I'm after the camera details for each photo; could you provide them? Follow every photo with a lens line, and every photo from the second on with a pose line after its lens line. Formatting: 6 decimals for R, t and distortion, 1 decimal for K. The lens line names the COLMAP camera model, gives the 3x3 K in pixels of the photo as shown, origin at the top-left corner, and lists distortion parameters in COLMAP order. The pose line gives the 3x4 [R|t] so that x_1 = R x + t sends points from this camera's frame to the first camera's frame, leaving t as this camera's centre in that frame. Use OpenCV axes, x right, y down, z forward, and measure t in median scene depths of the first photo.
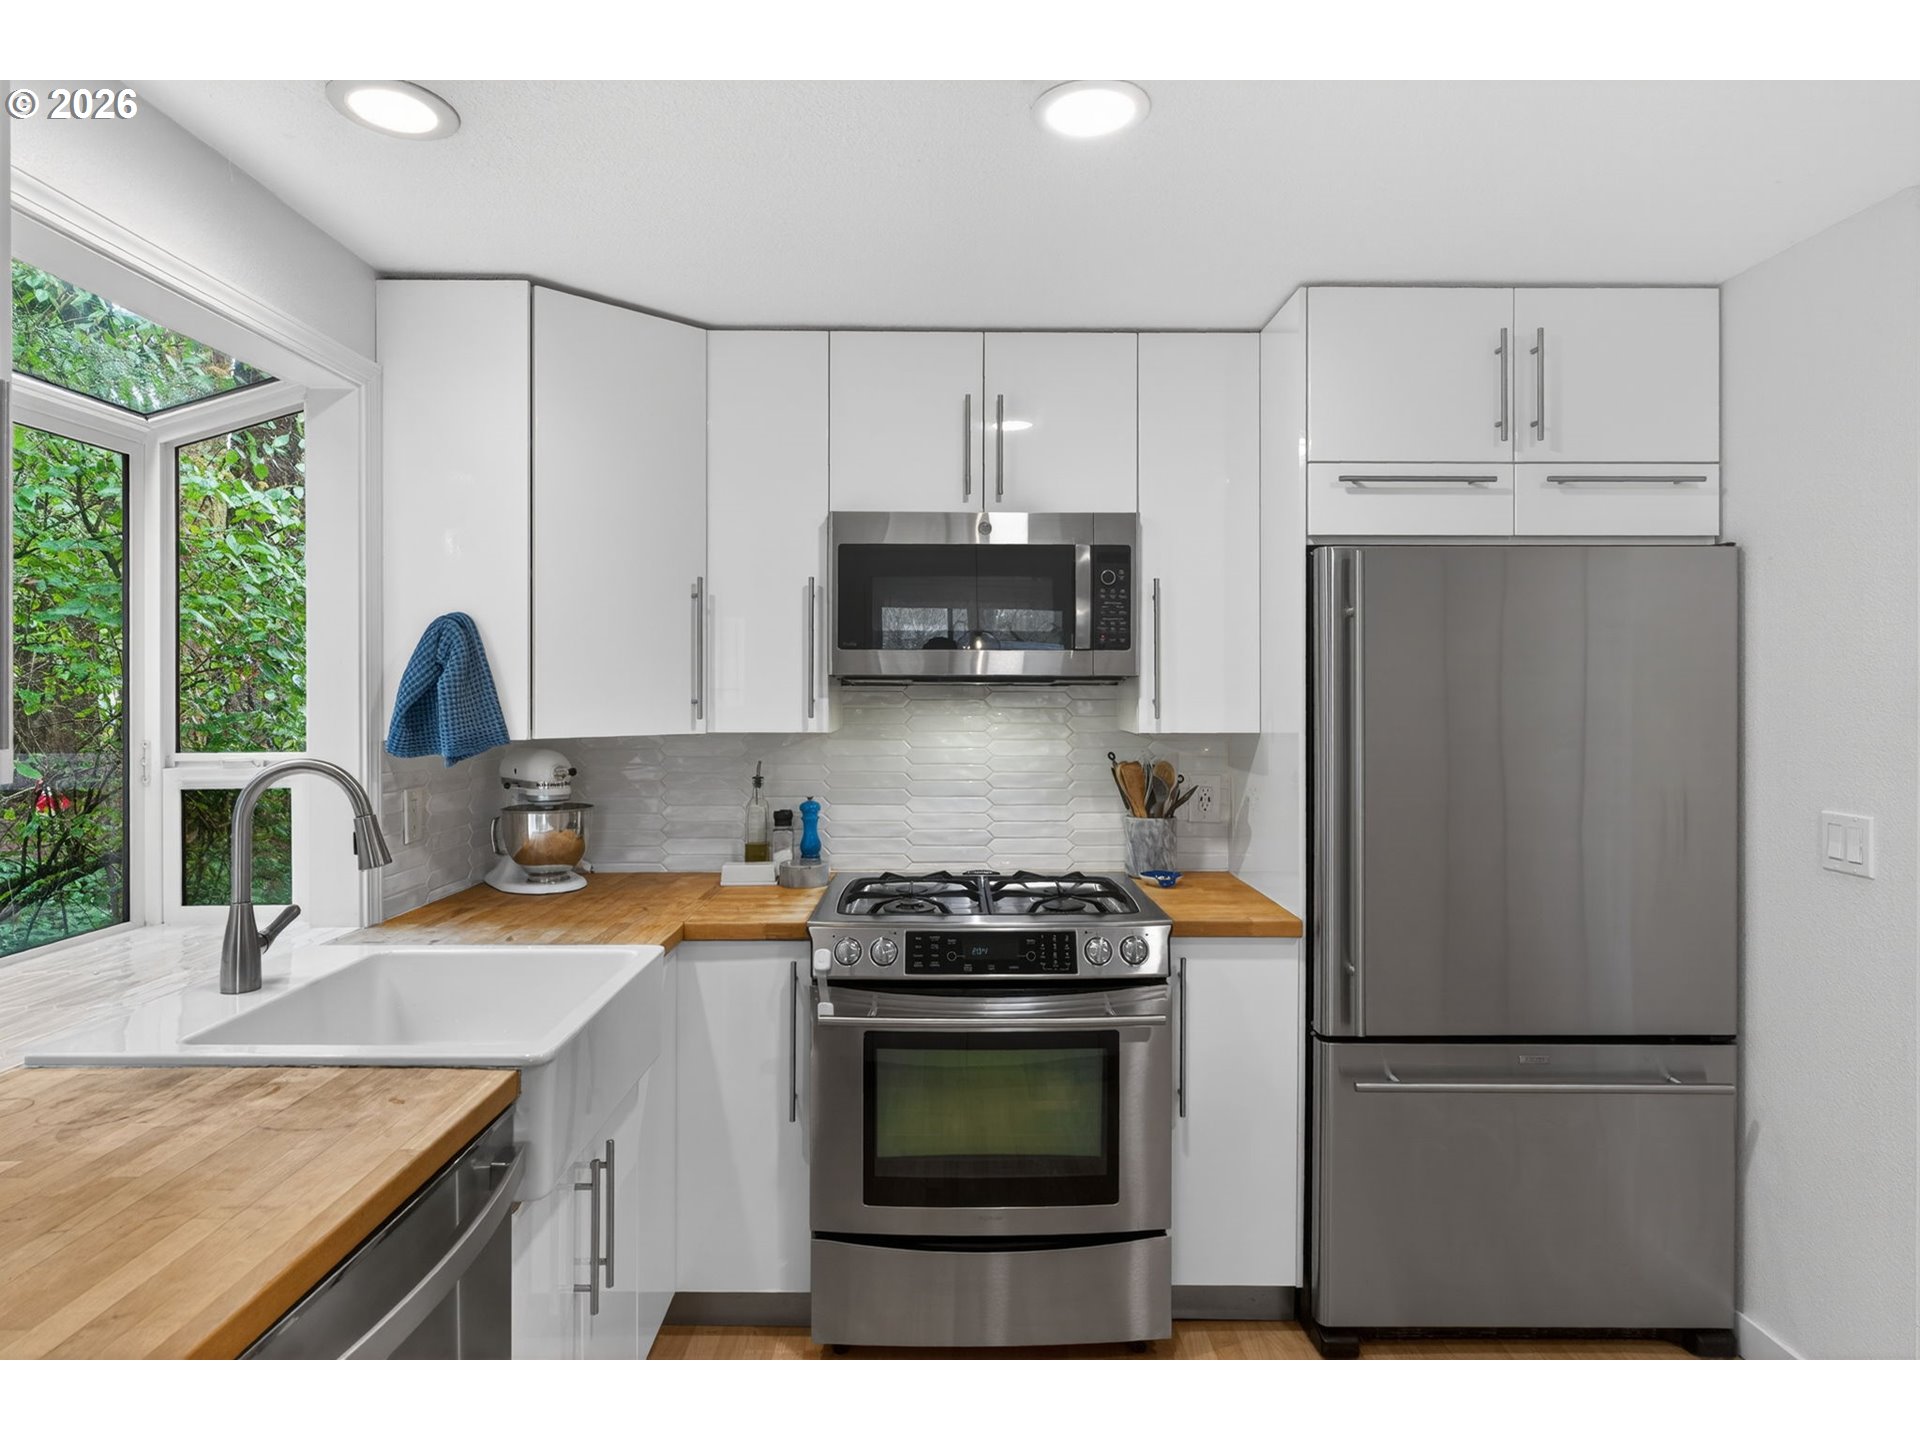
lens RADIAL K [[1092.6, 0, 957.3], [0, 1092.6, 687.1], [0, 0, 1]] dist [0.001053, -0.000133]
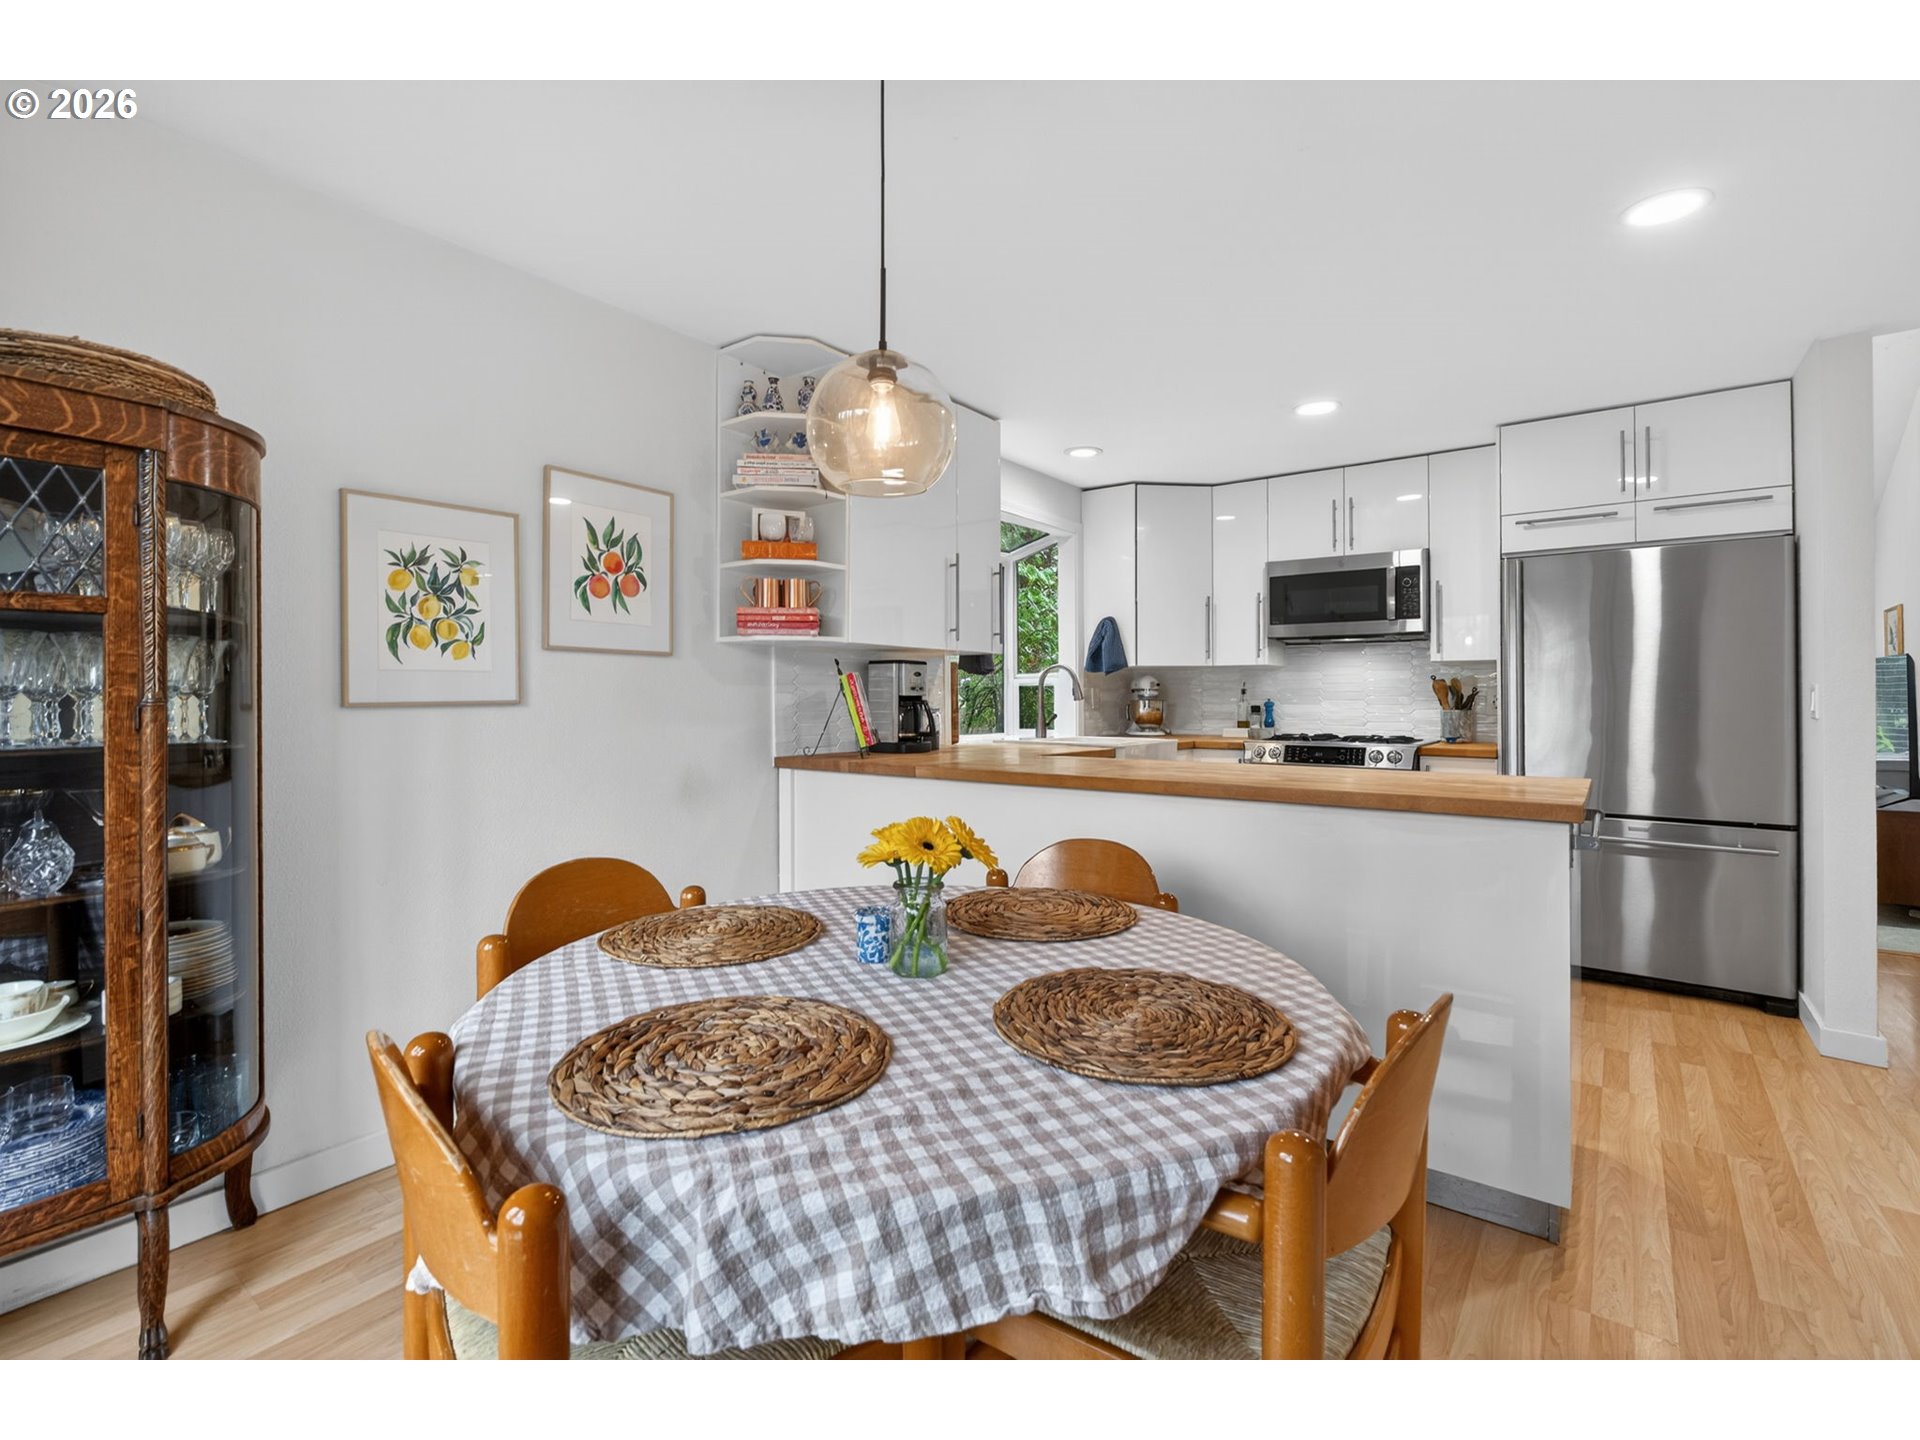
lens RADIAL K [[870.8, 0, 957.0], [0, 870.8, 691.7], [0, 0, 1]] dist [-0.000904, -0.000107]
pose [[0.795751, -0.001613, -0.605622, 0.435767], [0.001168, 0.999999, -0.001129, 0.097359], [0.605623, 0.000191, 0.795752, -0.741833]]
